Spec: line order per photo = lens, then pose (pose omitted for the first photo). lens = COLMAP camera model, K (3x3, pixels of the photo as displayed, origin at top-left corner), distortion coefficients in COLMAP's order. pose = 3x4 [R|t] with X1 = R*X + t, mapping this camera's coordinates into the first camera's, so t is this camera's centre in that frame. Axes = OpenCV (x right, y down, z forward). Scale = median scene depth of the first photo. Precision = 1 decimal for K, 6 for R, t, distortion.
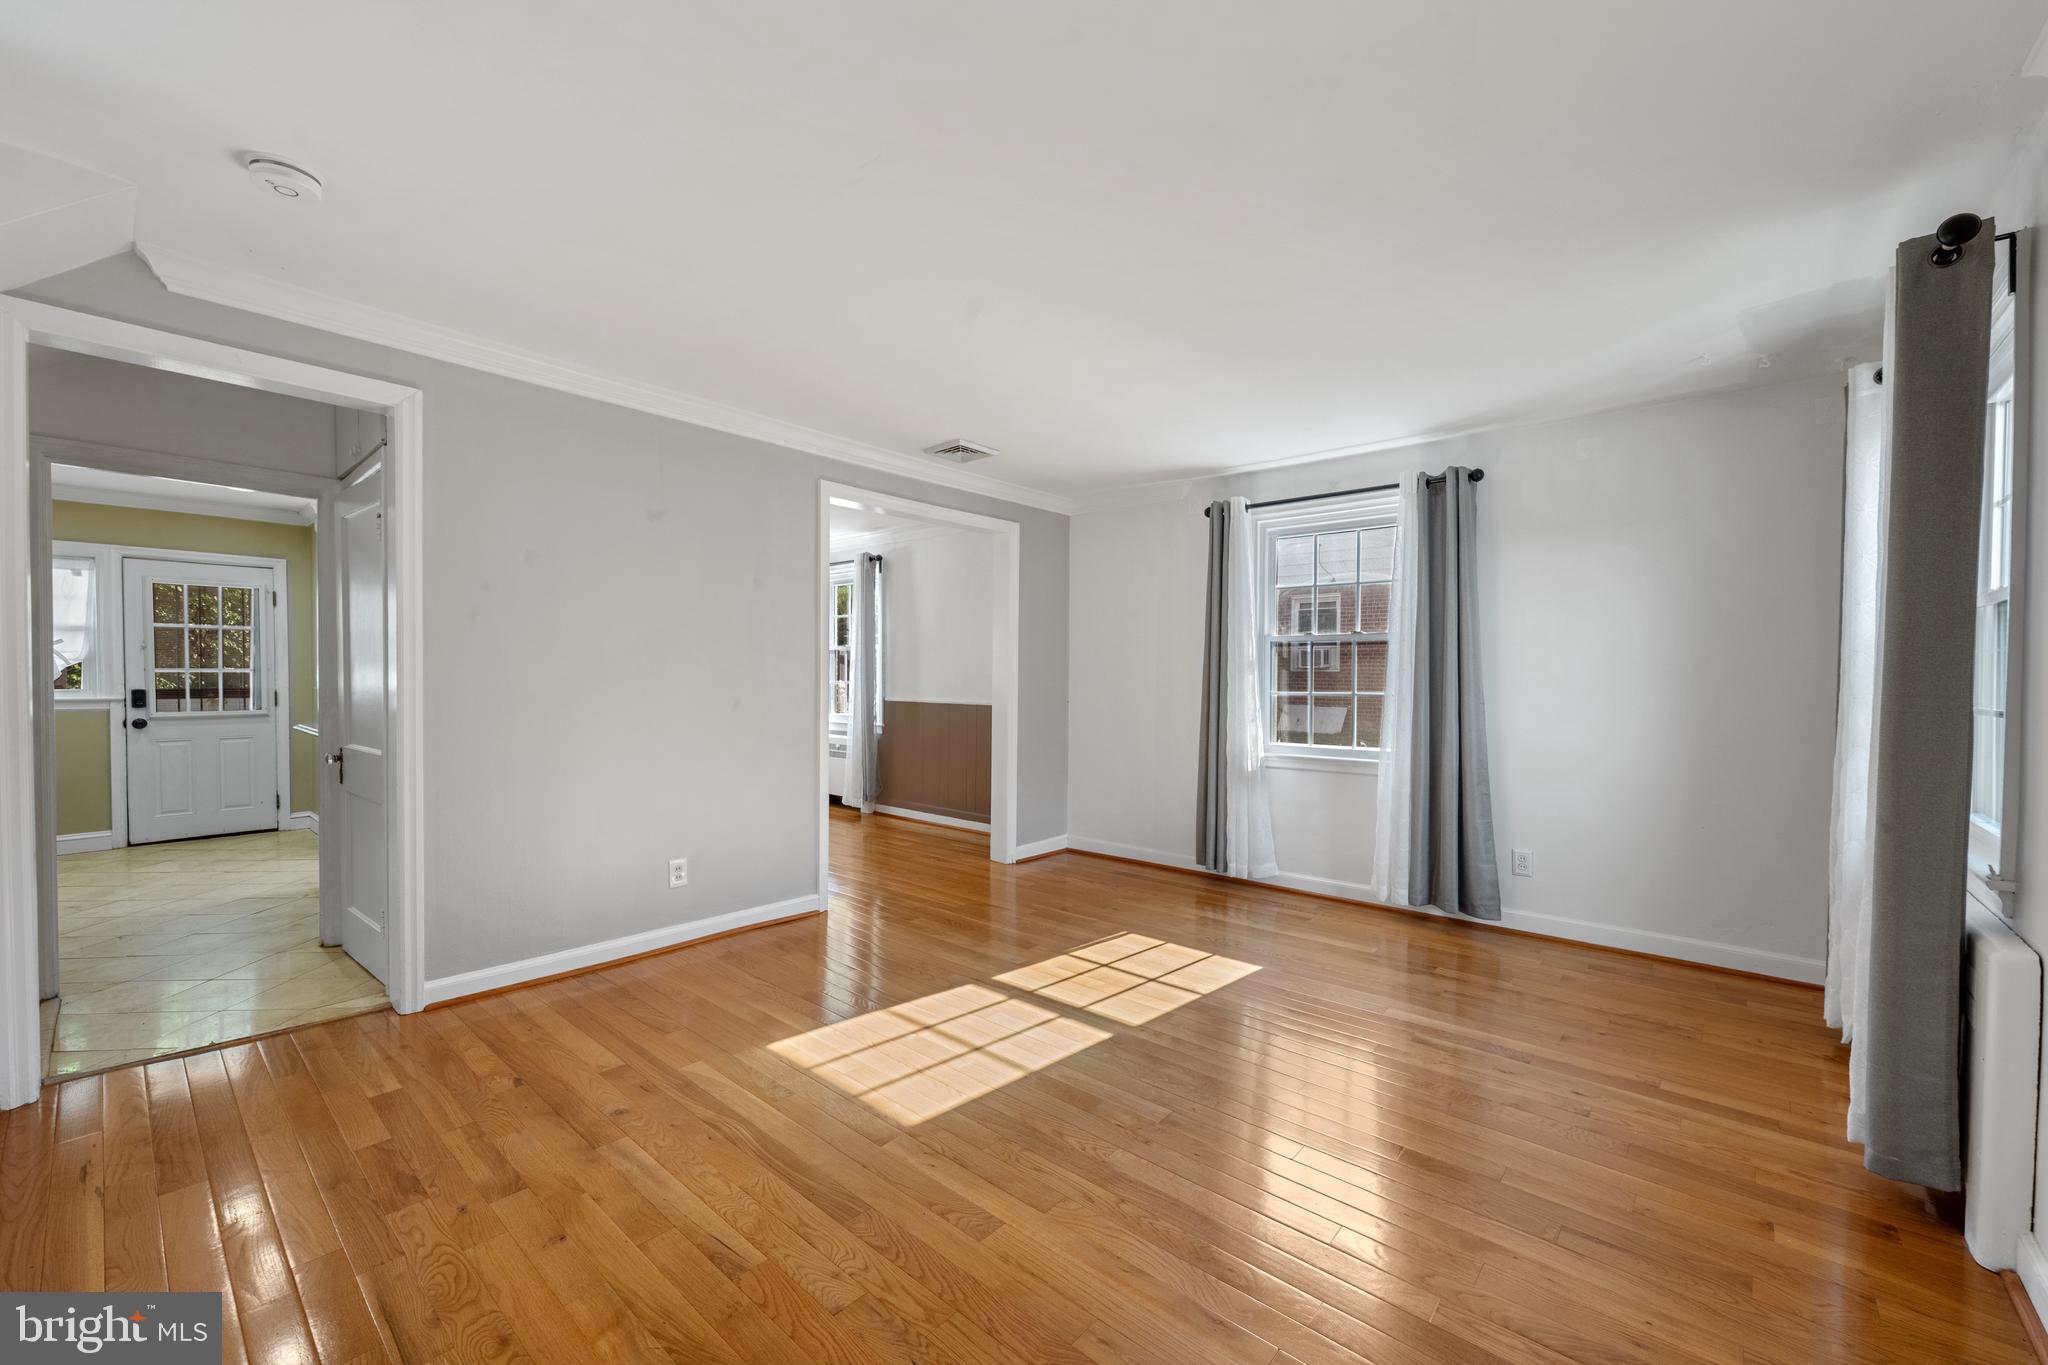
lens RADIAL K [[805.9, 0, 1013.5], [0, 805.9, 690.9], [0, 0, 1]] dist [-0.002998, -0.000153]
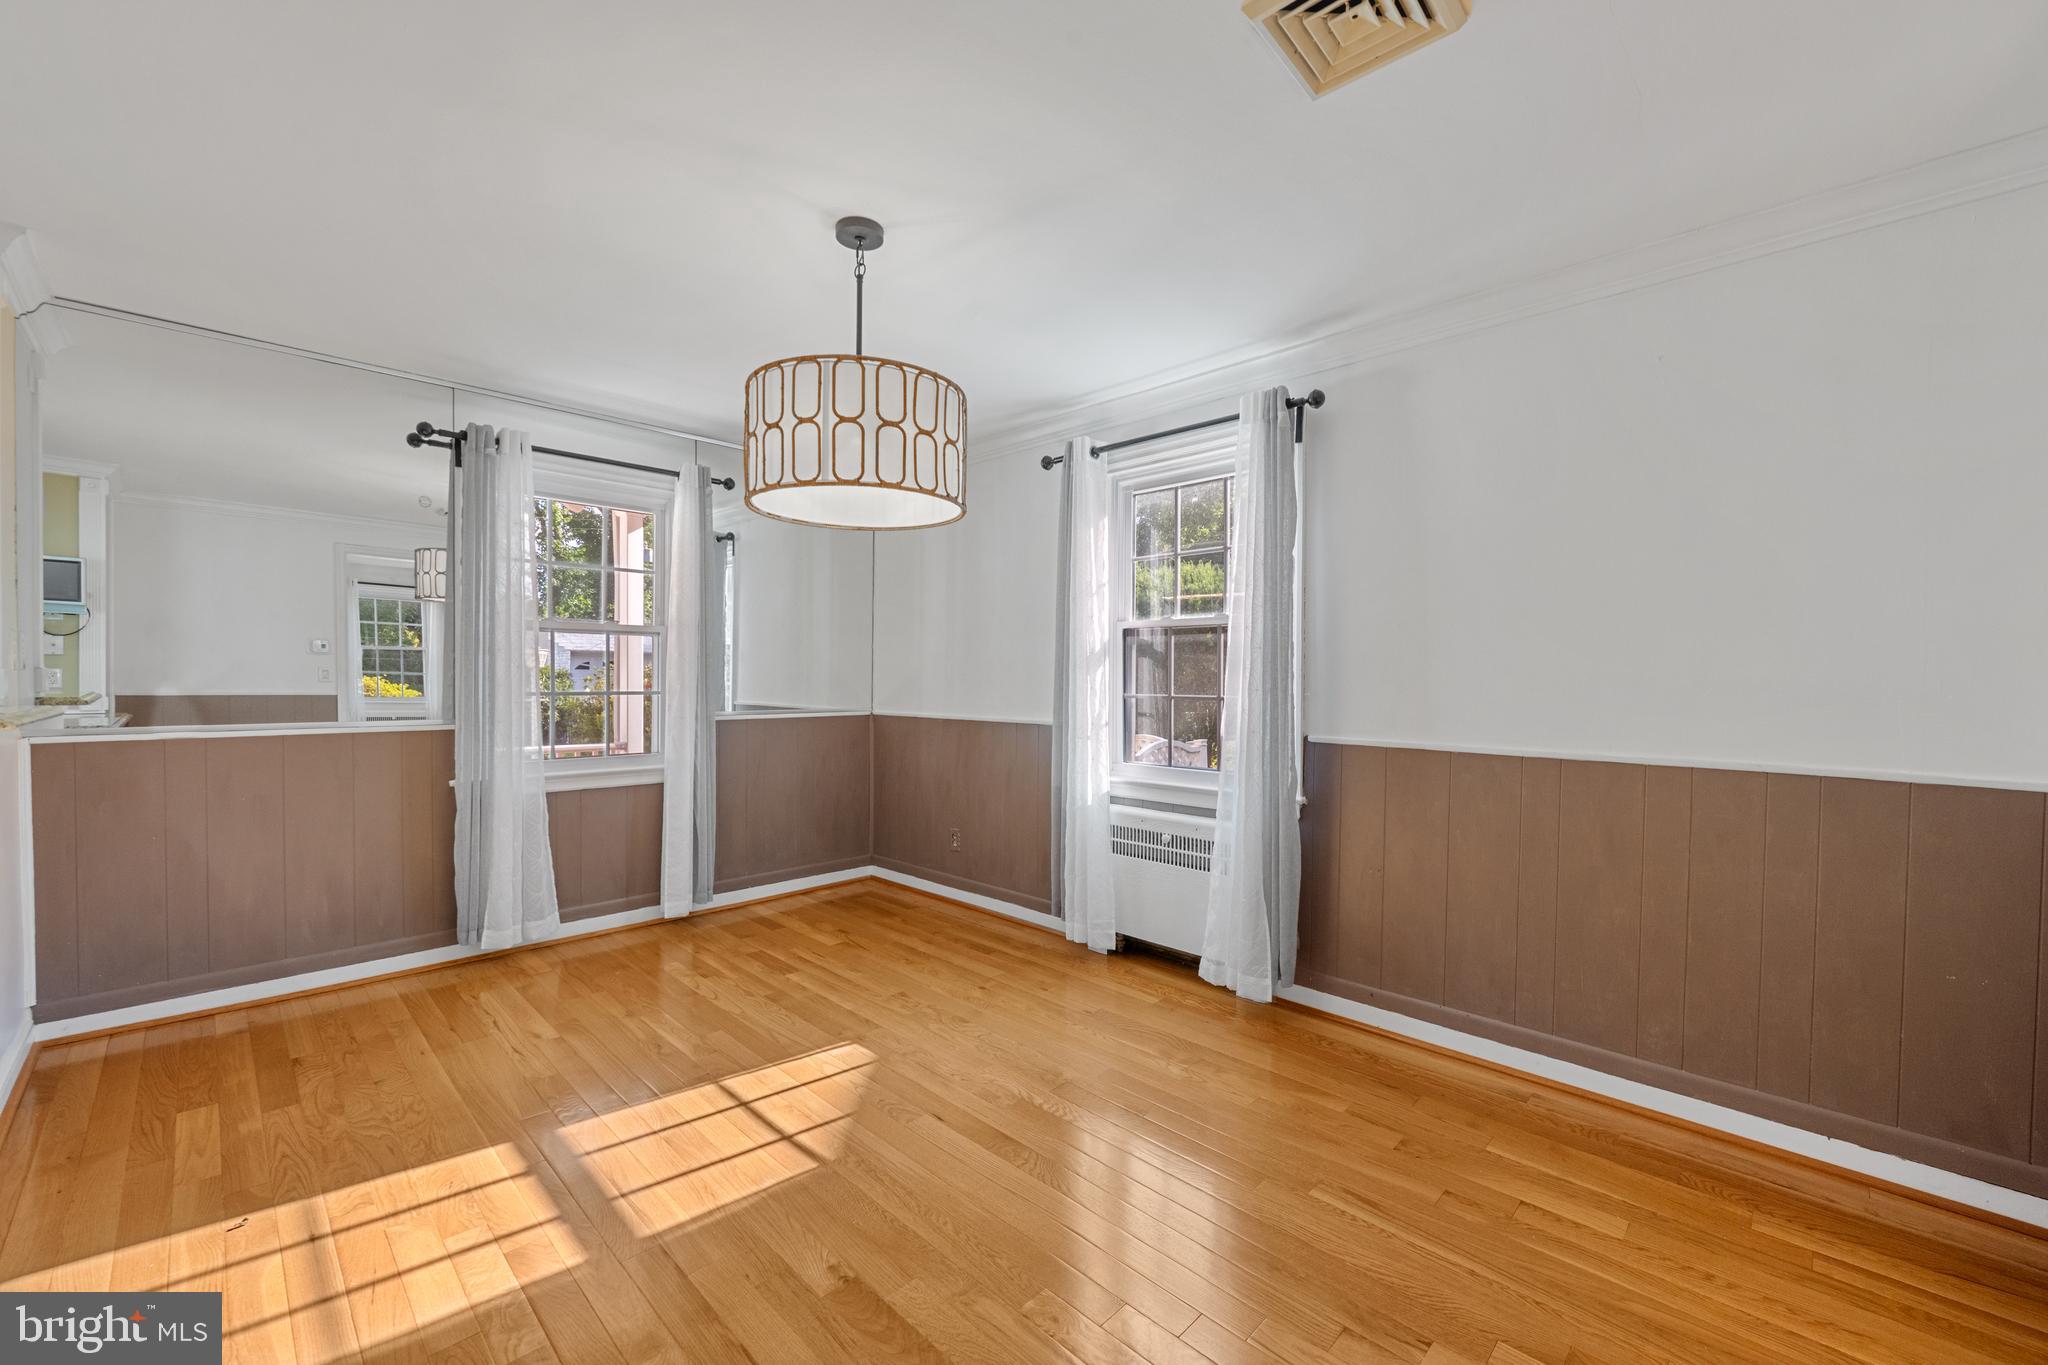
lens RADIAL K [[812.4, 0, 1019.9], [0, 812.4, 688.4], [0, 0, 1]] dist [-0.004877, -0.000115]
pose [[0.998280, 0.003557, -0.058520, -0.410279], [-0.003815, 0.999984, -0.004292, -0.019460], [0.058504, 0.004508, 0.998277, 0.806575]]
